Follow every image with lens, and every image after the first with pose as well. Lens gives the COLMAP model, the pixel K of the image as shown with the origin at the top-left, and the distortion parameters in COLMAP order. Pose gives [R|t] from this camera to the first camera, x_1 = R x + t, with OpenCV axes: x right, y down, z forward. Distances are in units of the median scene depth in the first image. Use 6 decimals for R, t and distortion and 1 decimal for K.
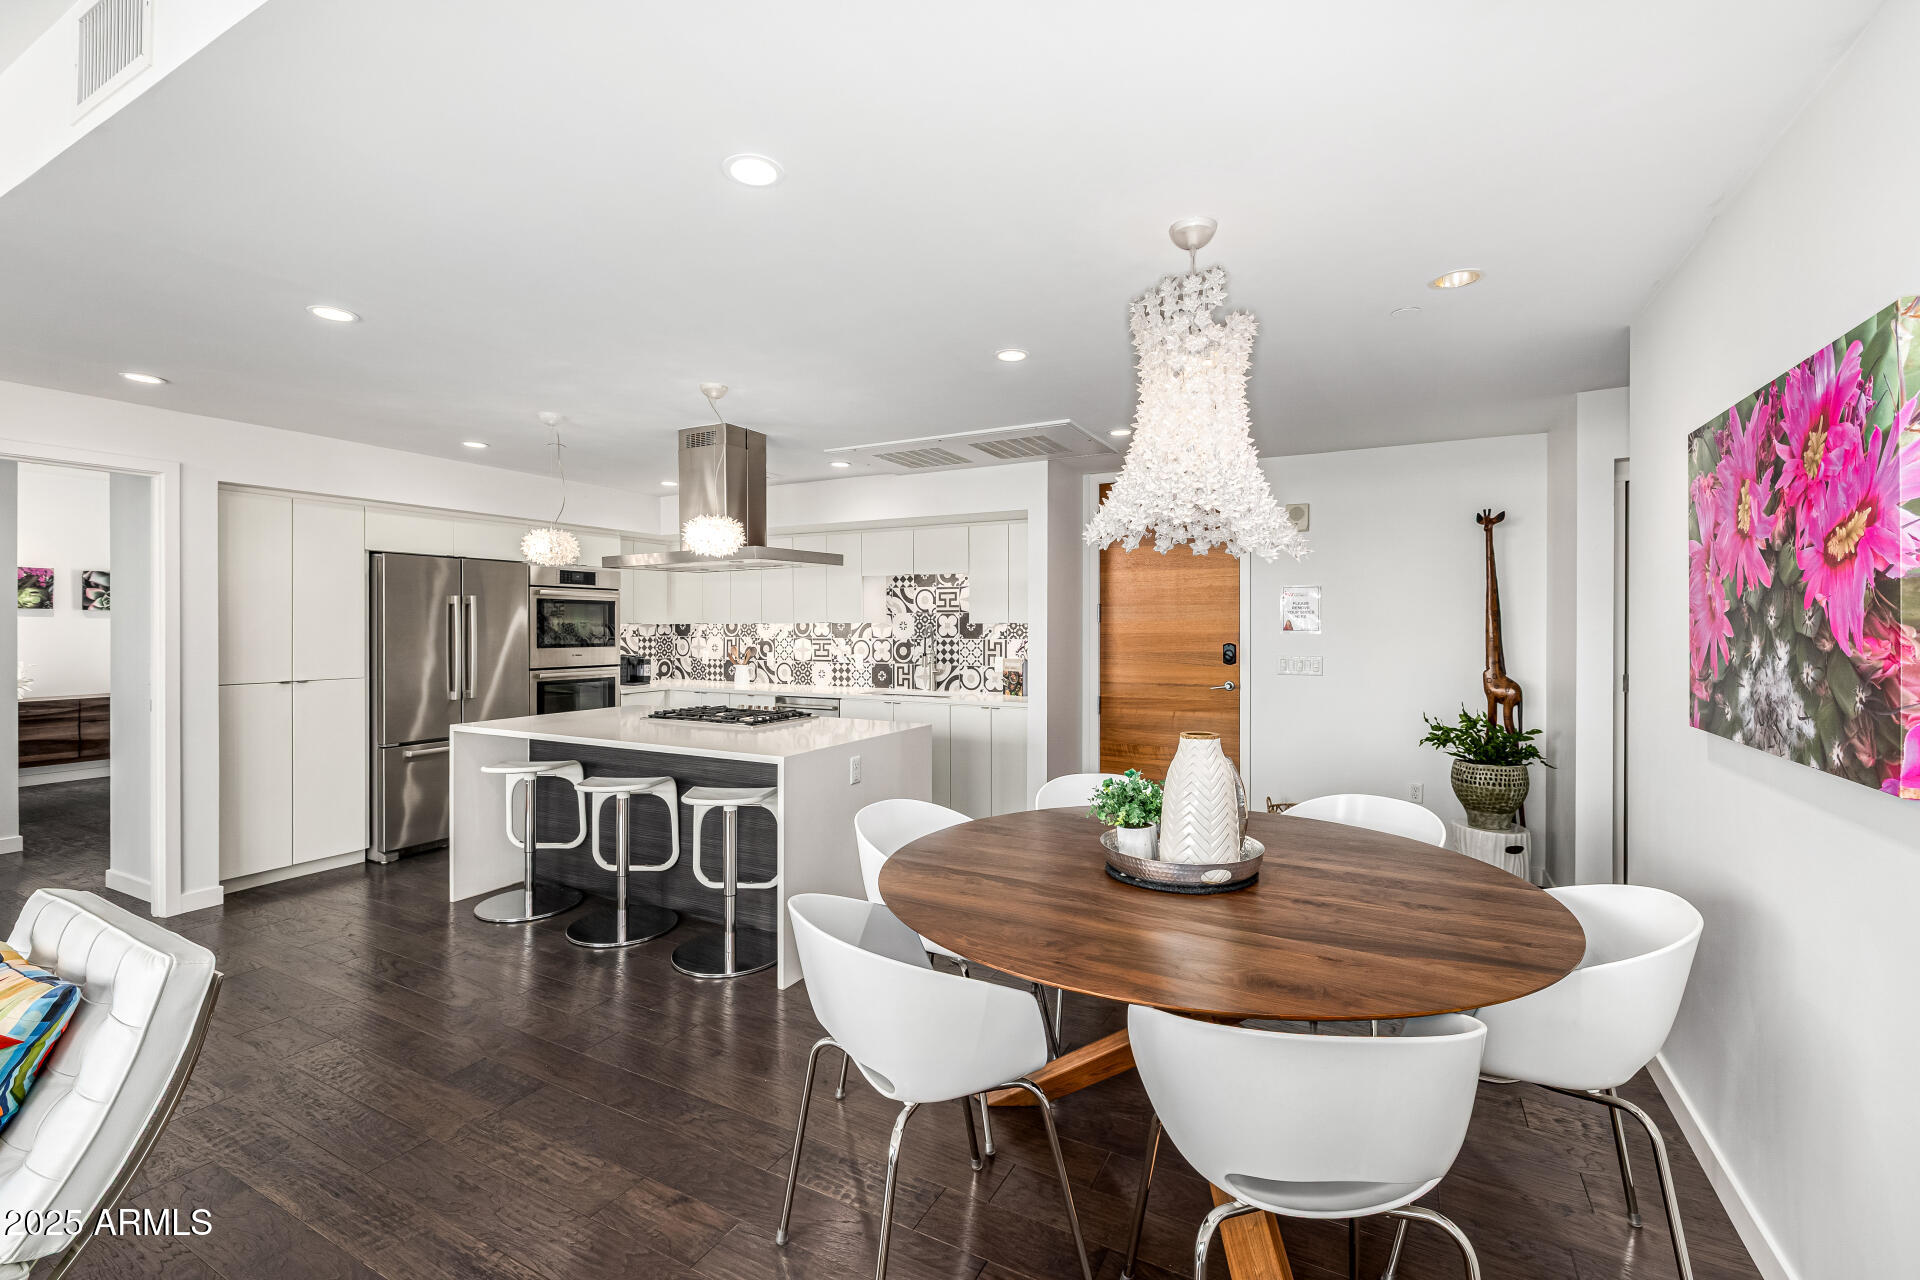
lens RADIAL K [[816.3, 0, 970.7], [0, 816.3, 631.2], [0, 0, 1]] dist [0.001217, -0.000783]
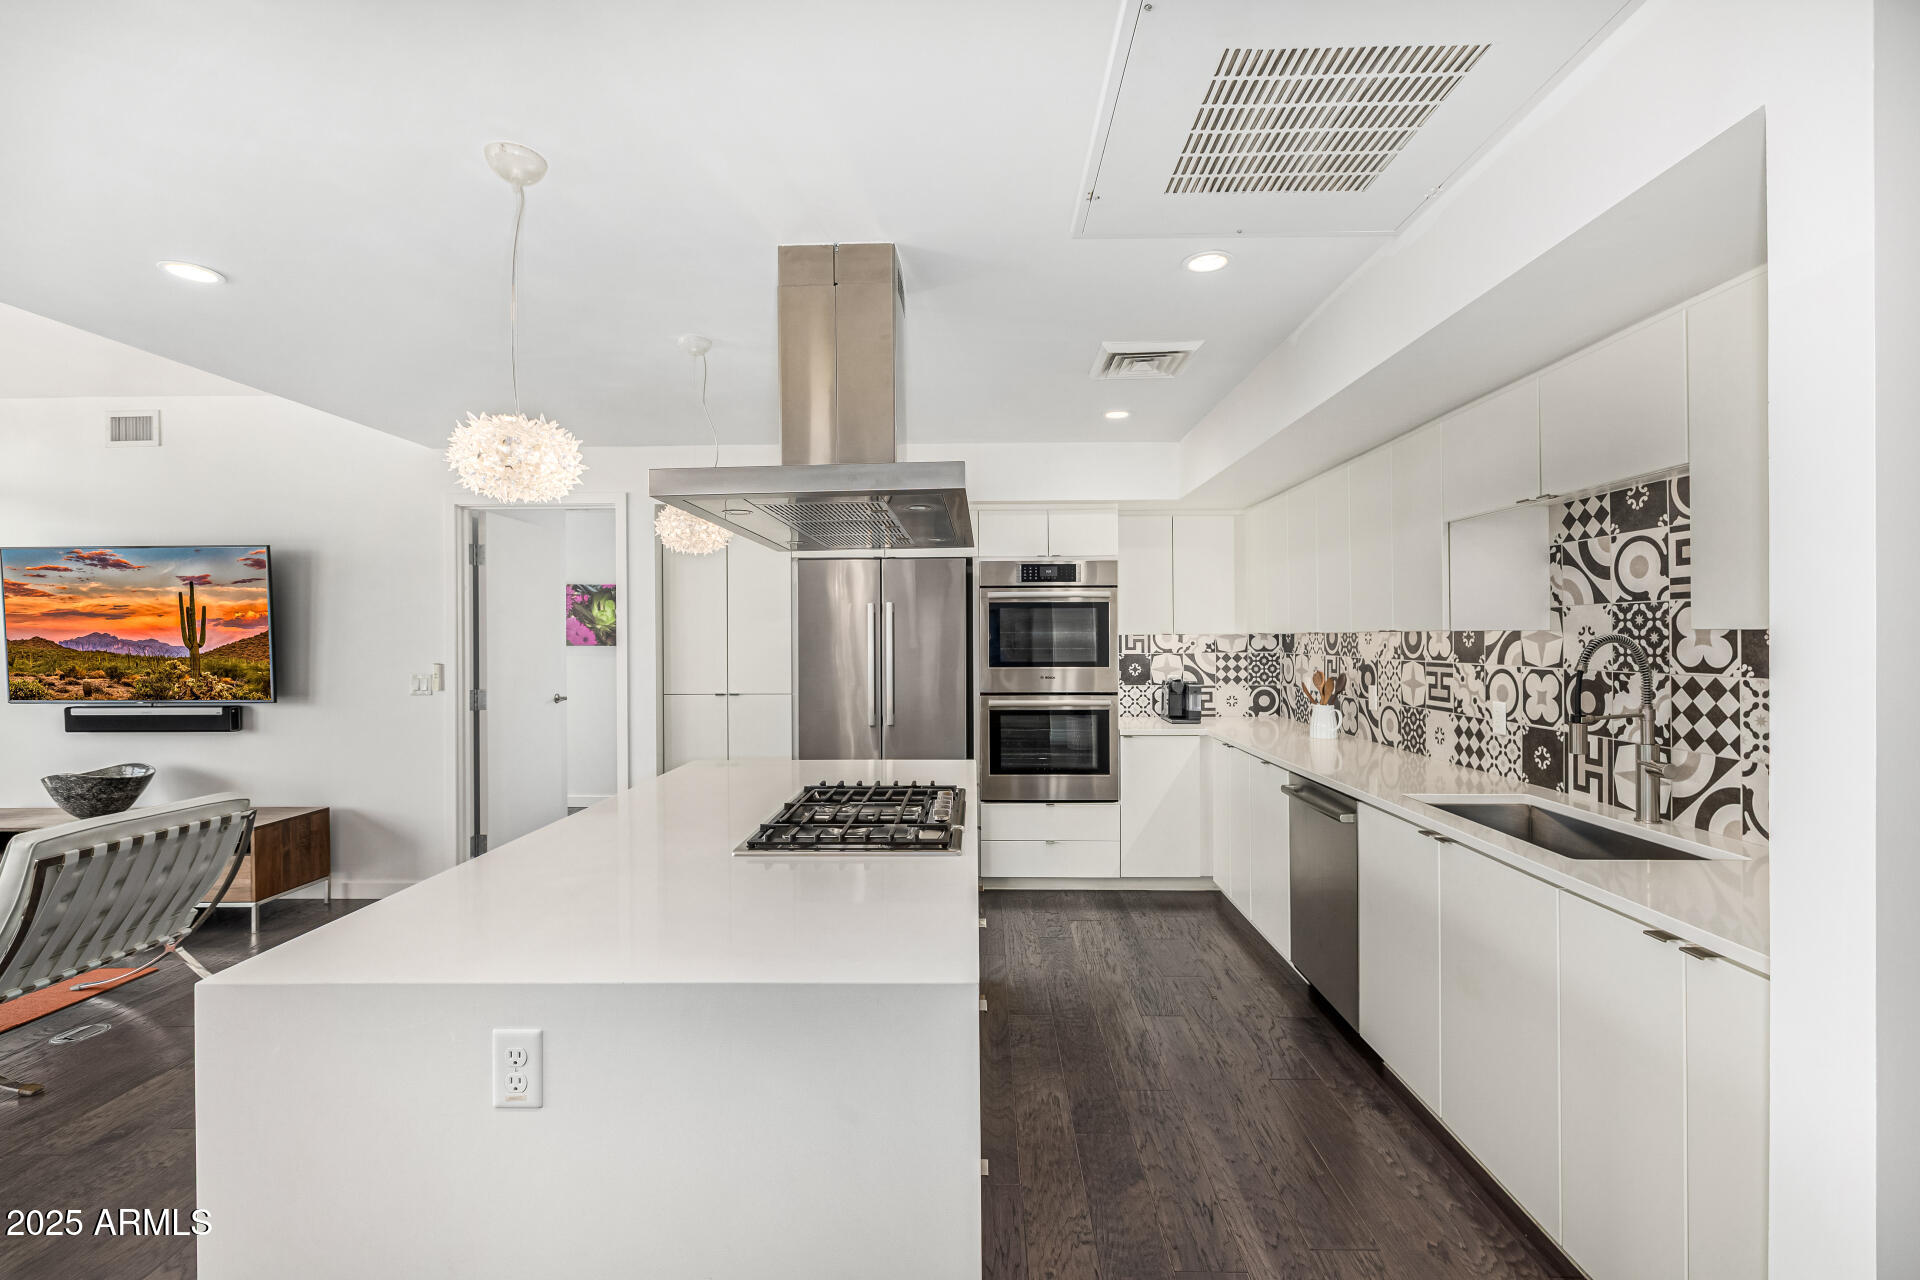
lens RADIAL K [[816.3, 0, 952.0], [0, 816.3, 637.0], [0, 0, 1]] dist [0.001217, -0.000783]
pose [[0.437111, -0.001185, -0.899407, 0.134236], [-0.001879, 0.999996, -0.002230, -0.005201], [0.899406, 0.002664, 0.437107, 0.553006]]
